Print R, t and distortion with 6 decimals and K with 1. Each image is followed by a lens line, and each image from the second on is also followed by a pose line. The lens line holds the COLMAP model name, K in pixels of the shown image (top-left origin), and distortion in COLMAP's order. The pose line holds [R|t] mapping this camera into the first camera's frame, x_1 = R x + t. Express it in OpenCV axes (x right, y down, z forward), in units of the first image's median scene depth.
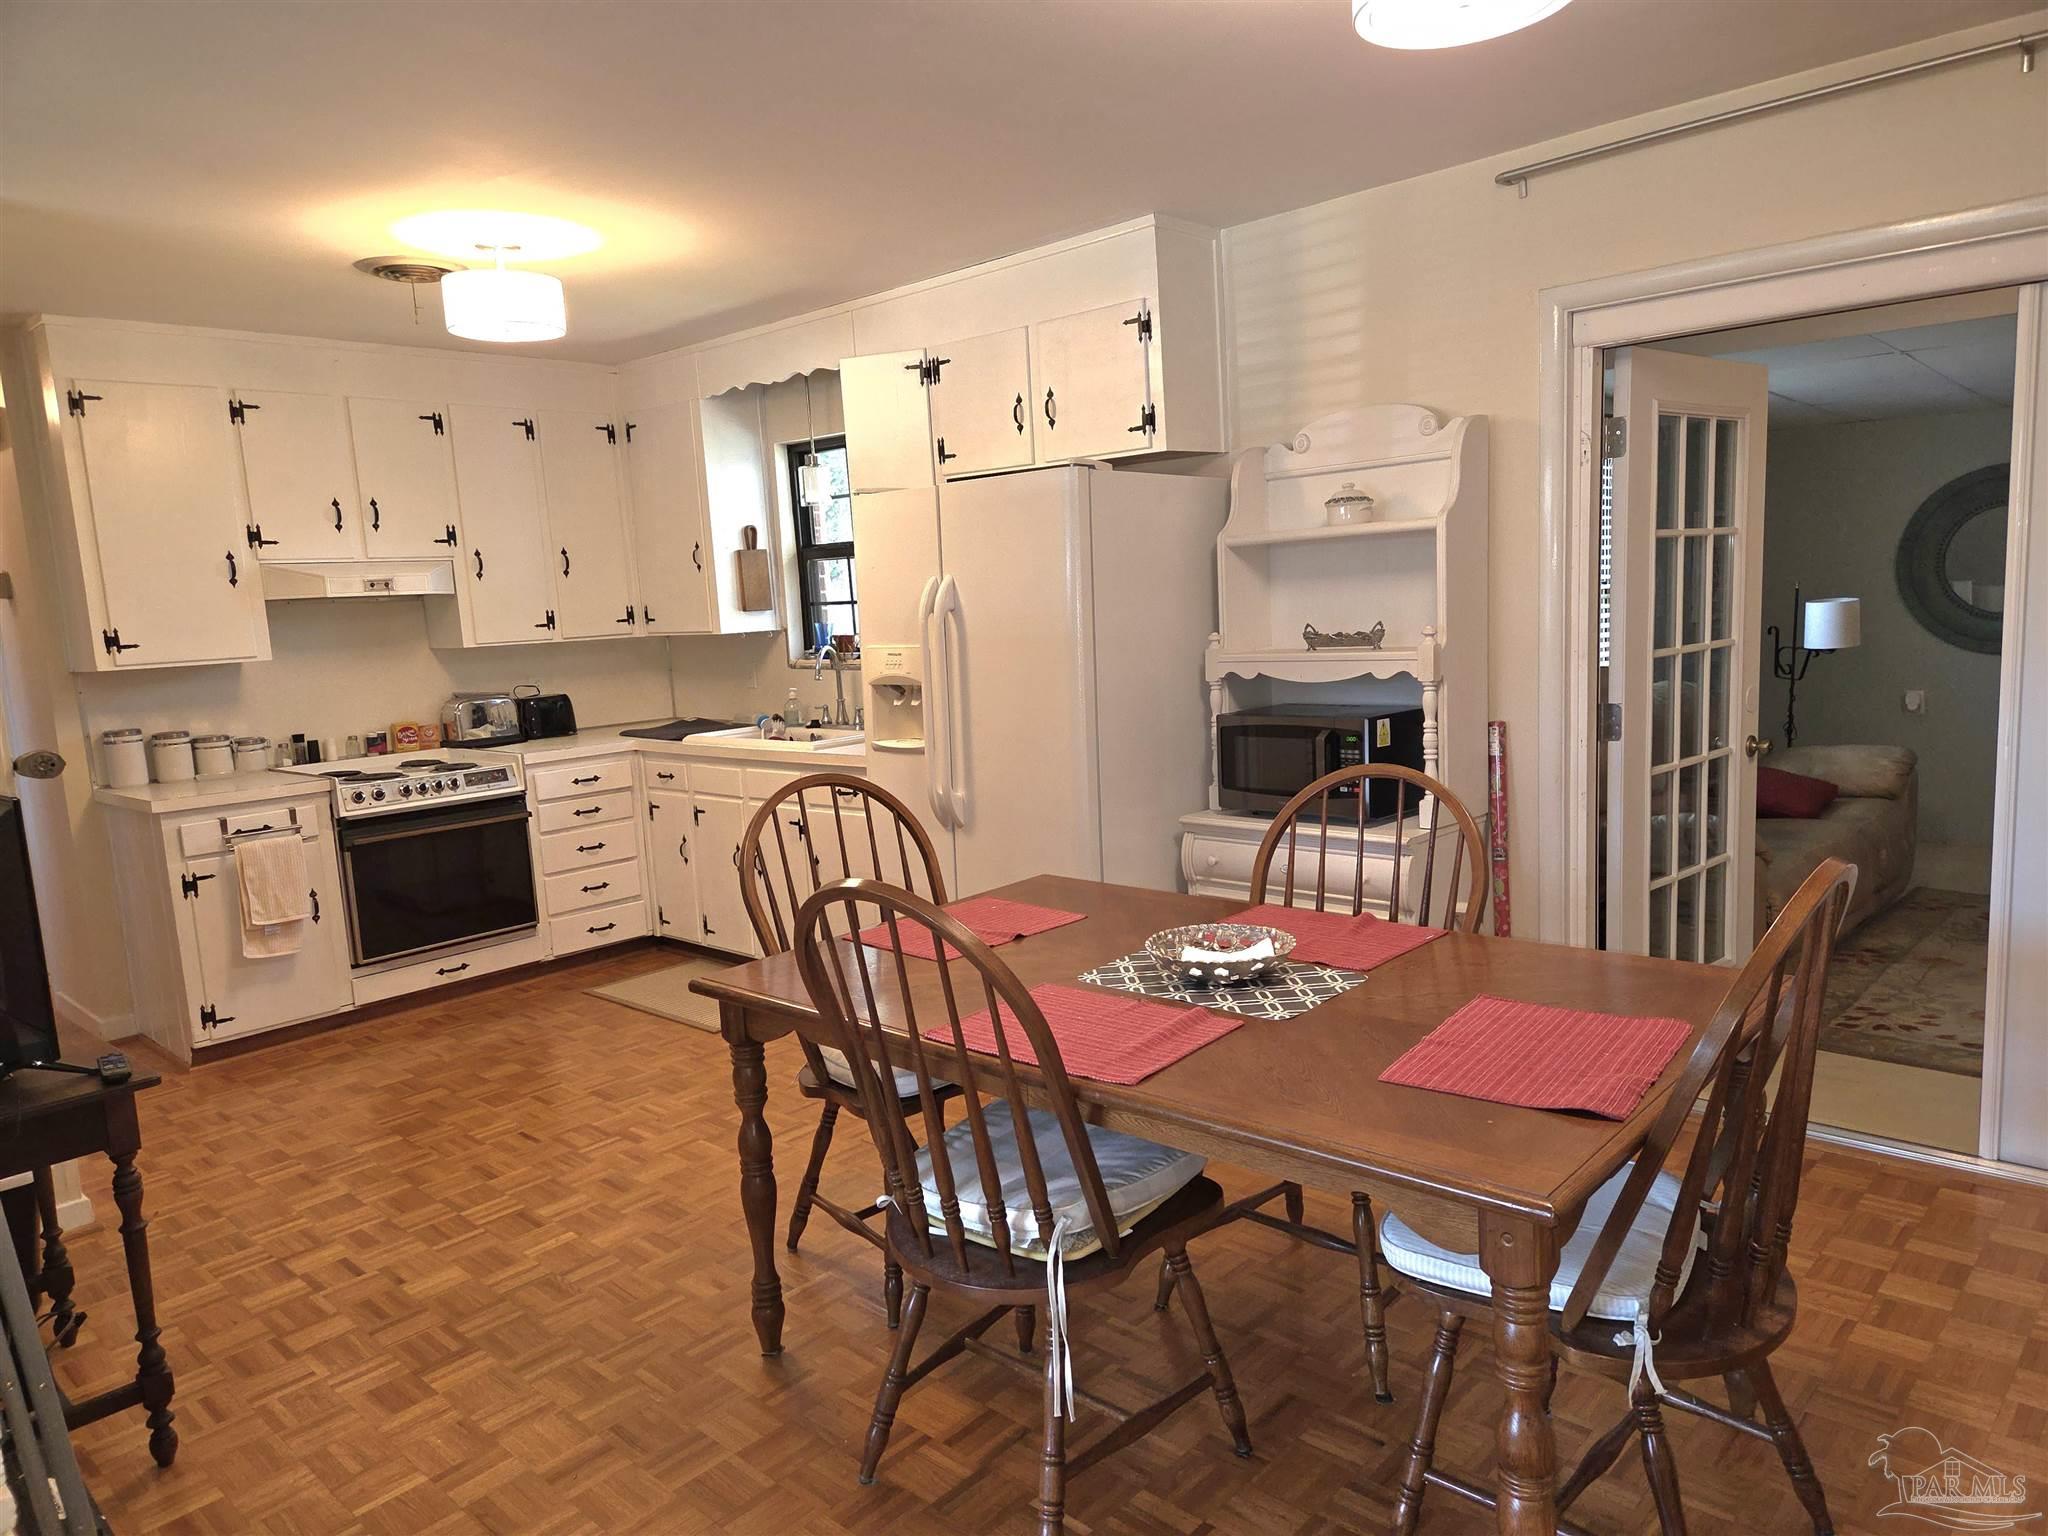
lens RADIAL K [[1383.7, 0, 1024.0], [0, 1383.7, 768.0], [0, 0, 1]] dist [0.096098, -0.078902]
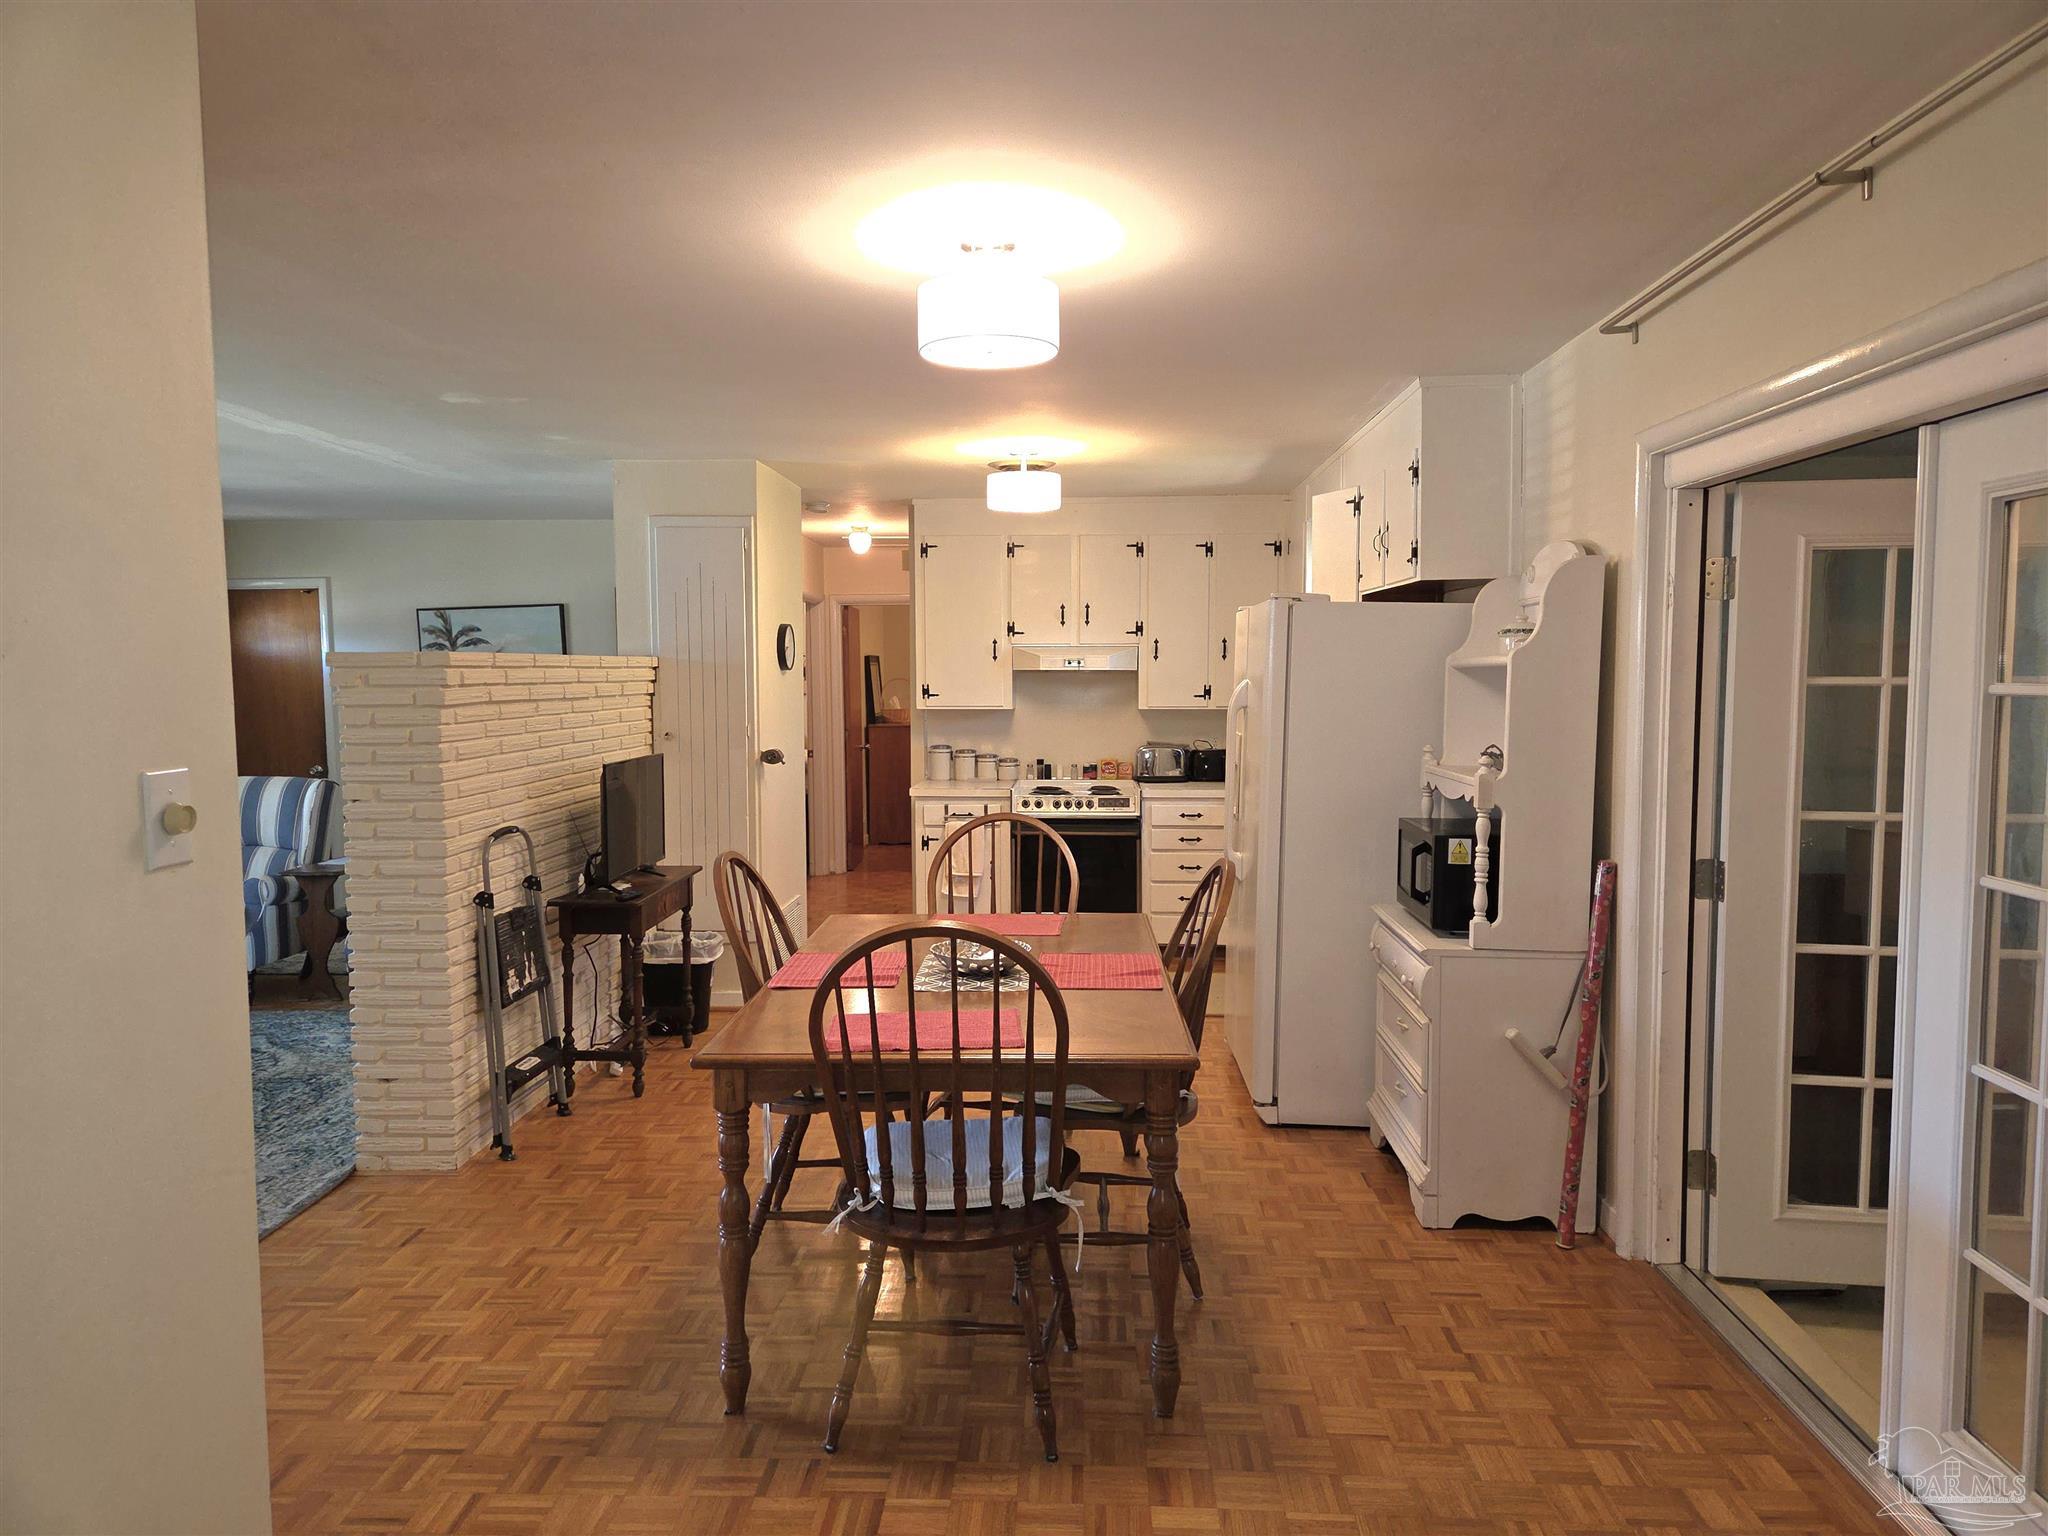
lens RADIAL K [[1383.7, 0, 1024.0], [0, 1383.7, 768.0], [0, 0, 1]] dist [0.096098, -0.078902]
pose [[0.647724, 0.105067, -0.754596, 0.641153], [-0.131538, 0.990994, 0.025073, -0.054144], [0.750434, 0.083018, 0.655711, 0.029629]]
